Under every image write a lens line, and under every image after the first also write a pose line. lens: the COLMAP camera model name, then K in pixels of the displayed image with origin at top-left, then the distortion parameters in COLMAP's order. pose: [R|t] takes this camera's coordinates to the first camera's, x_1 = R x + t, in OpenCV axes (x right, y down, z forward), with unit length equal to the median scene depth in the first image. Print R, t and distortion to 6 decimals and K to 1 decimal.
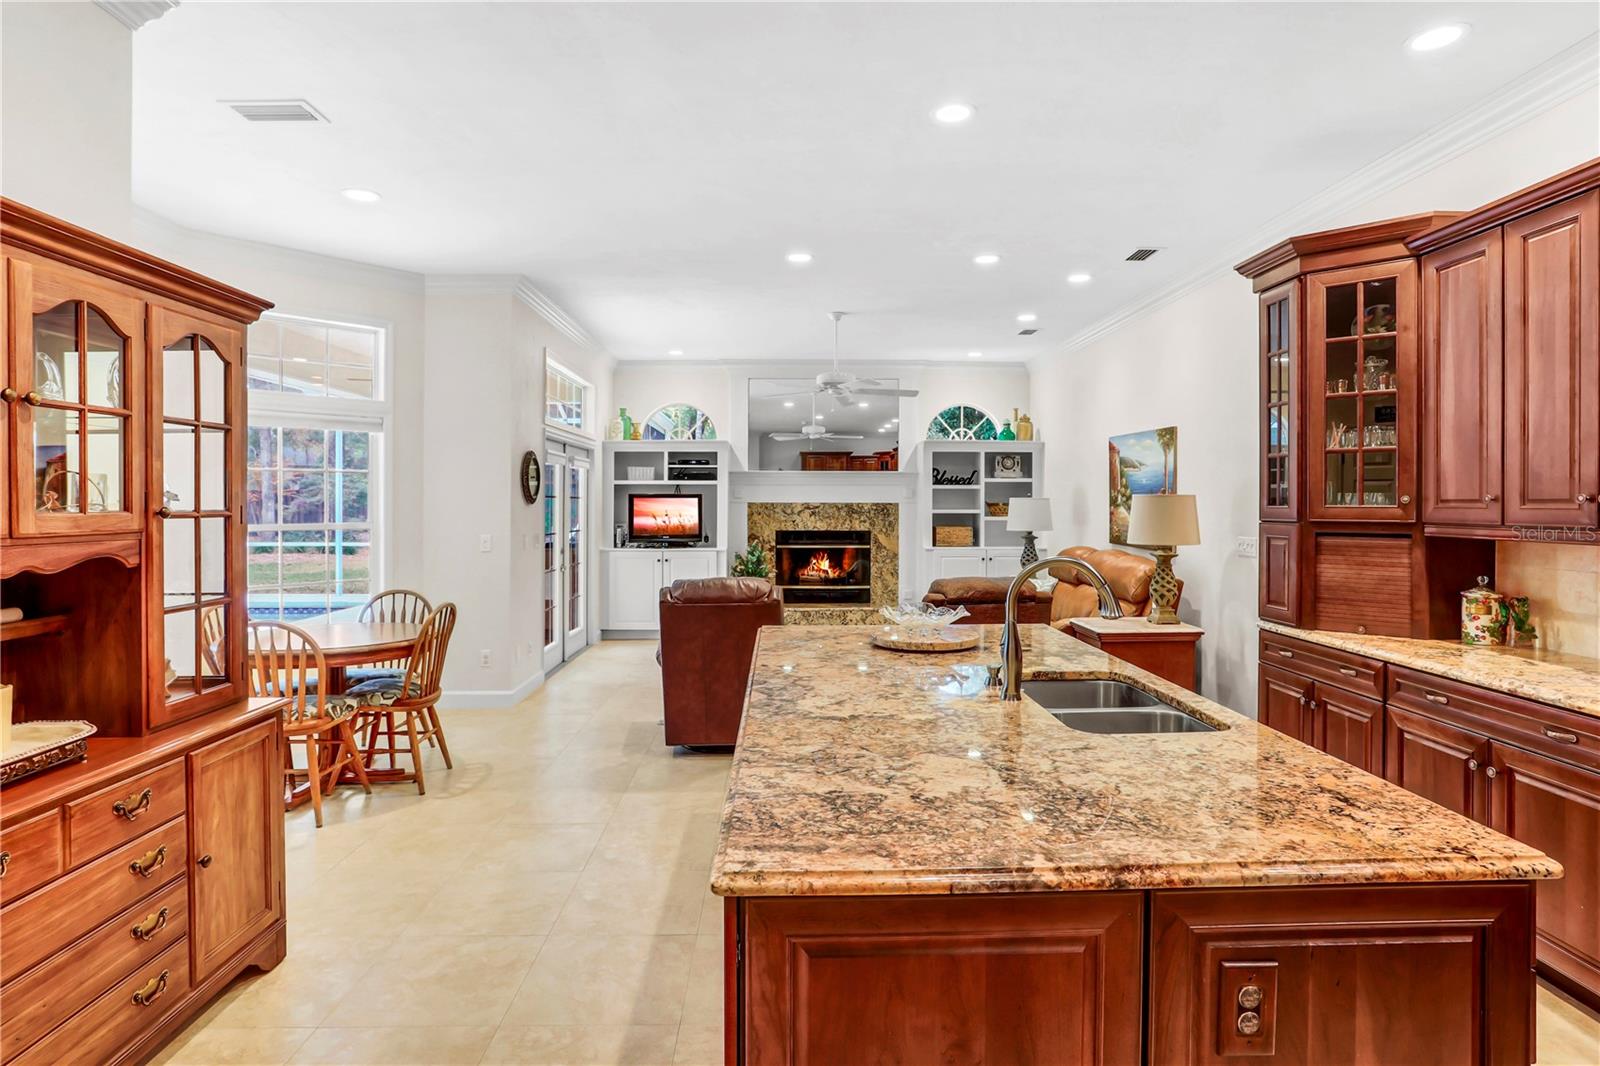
lens RADIAL K [[863.0, 0, 814.2], [0, 863.0, 506.4], [0, 0, 1]] dist [-0.041930, 0.025690]
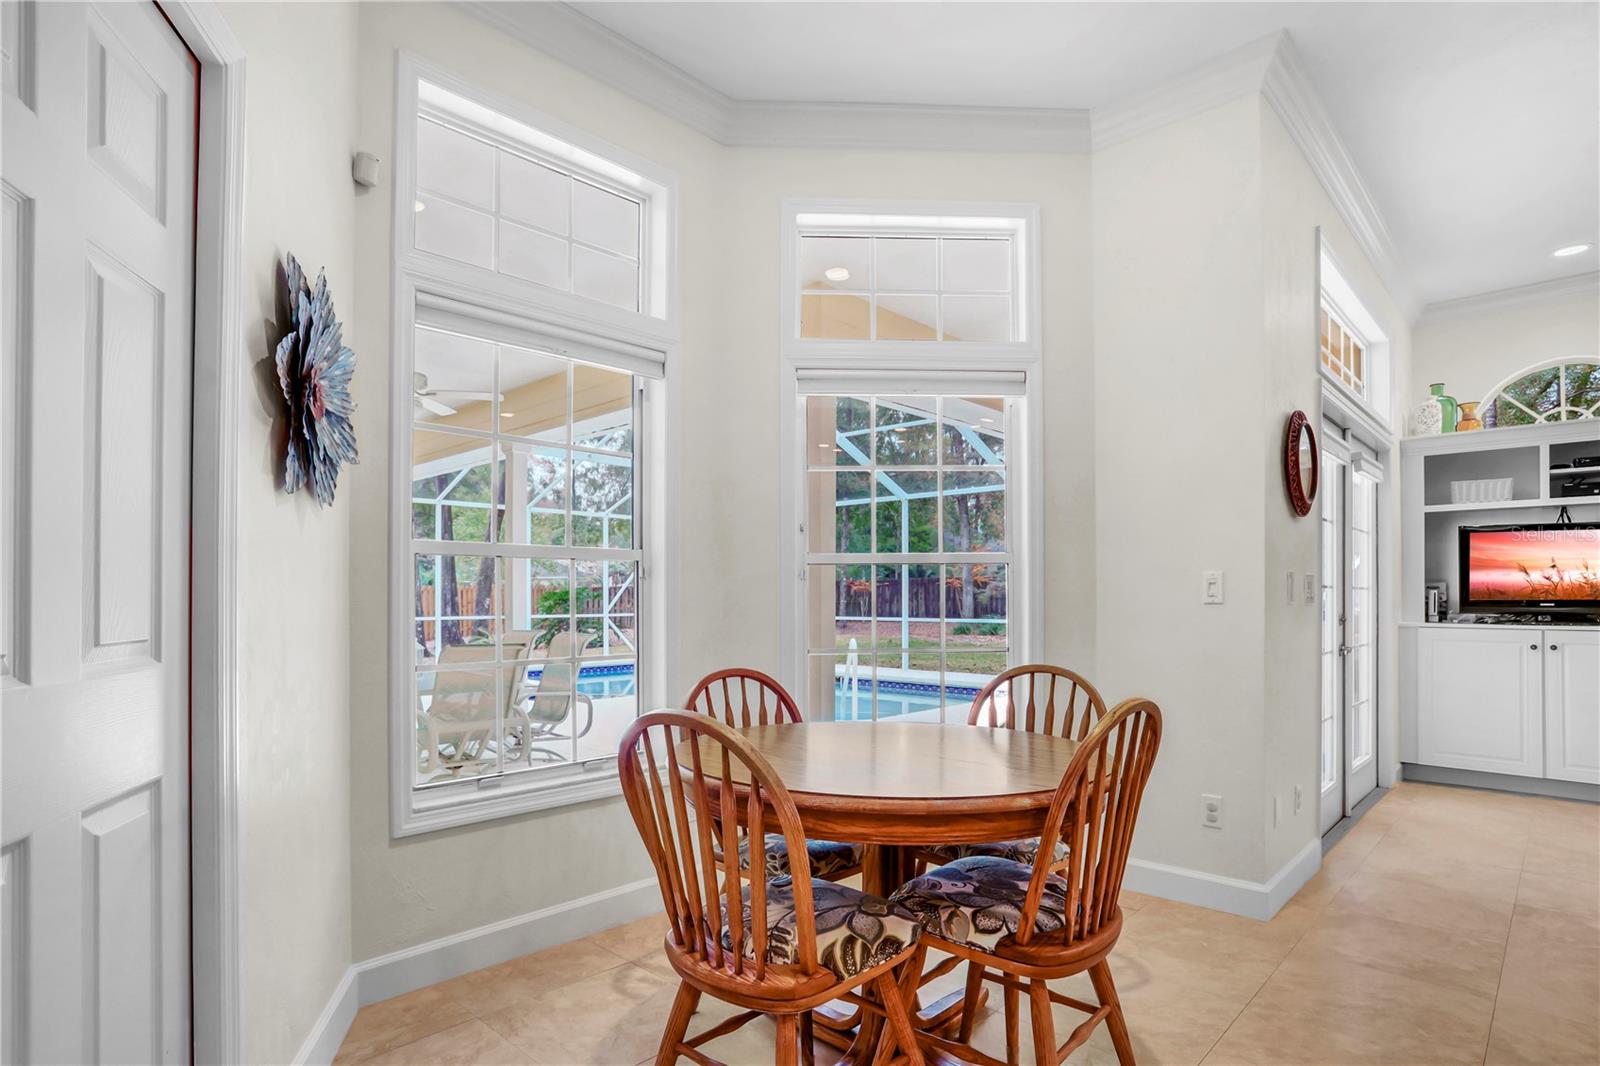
lens RADIAL K [[836.0, 0, 803.0], [0, 836.0, 582.5], [0, 0, 1]] dist [-0.006290, 0.000038]
pose [[0.705631, -0.011756, -0.708482, -0.130310], [-0.002393, 0.999817, -0.018973, 0.032402], [0.708575, 0.015083, 0.705474, 0.306716]]
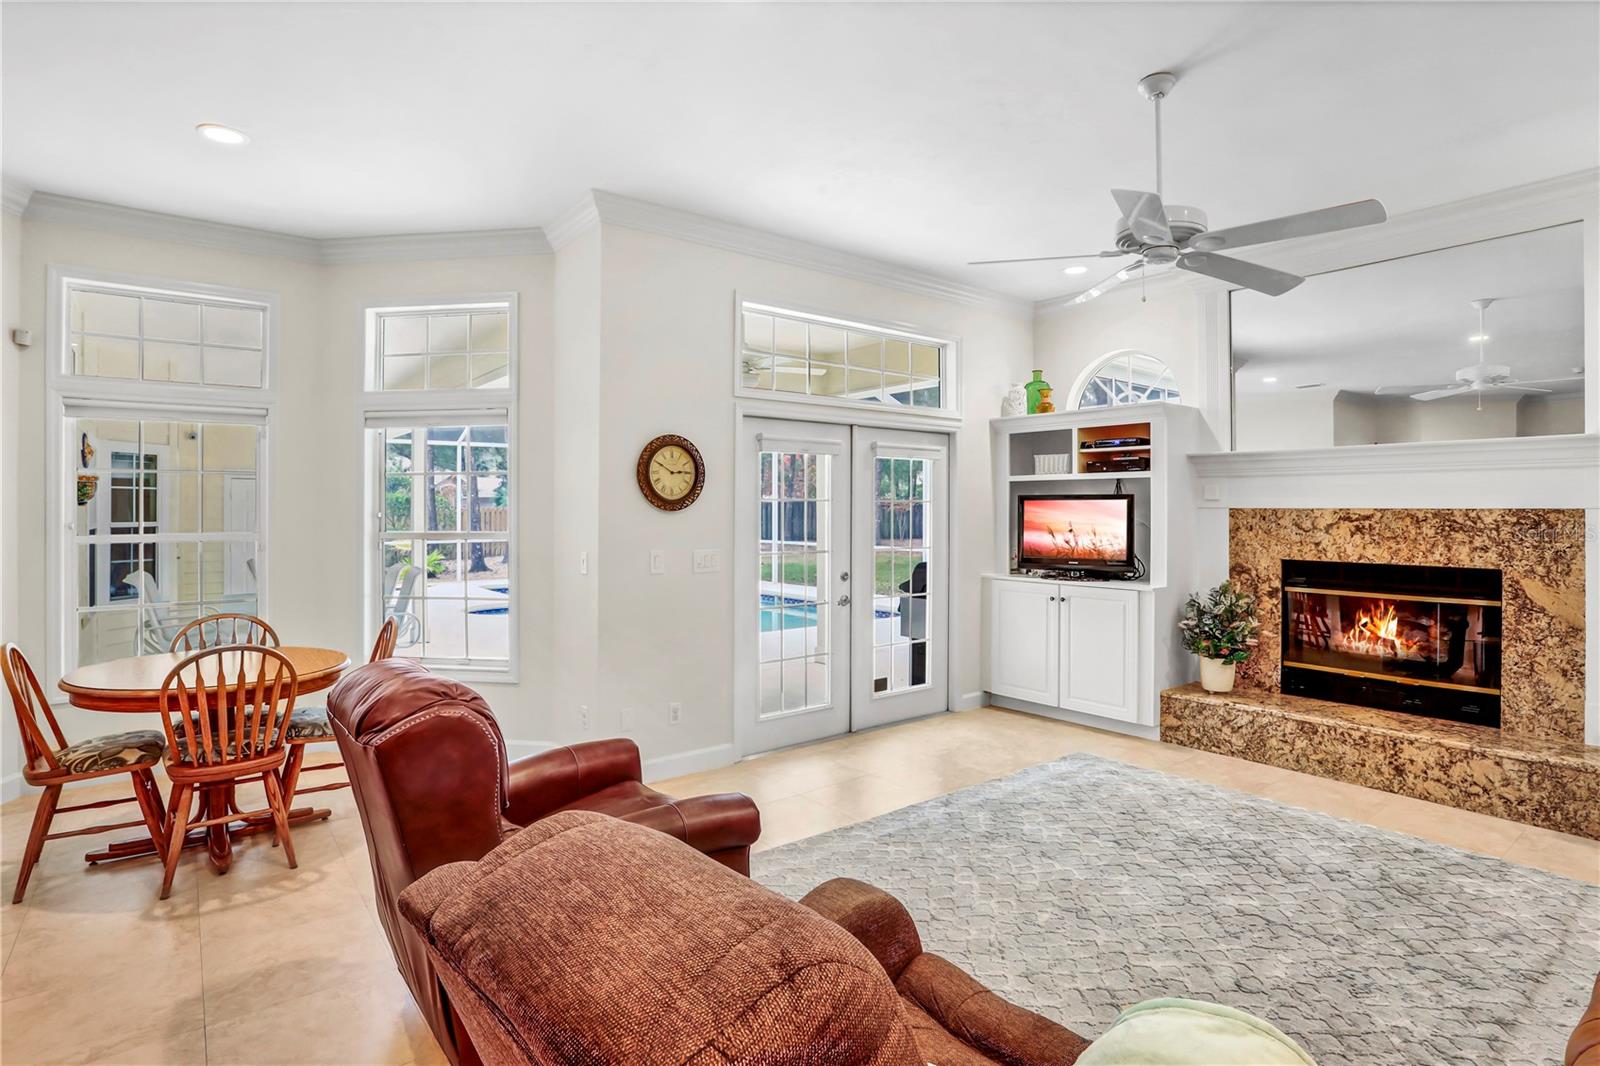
lens RADIAL K [[848.1, 0, 794.2], [0, 848.1, 502.4], [0, 0, 1]] dist [-0.051944, 0.025484]
pose [[0.588273, -0.007080, -0.808632, 0.206394], [-0.002594, 0.999940, -0.010642, -0.001744], [0.808658, 0.008358, 0.588219, 0.461061]]
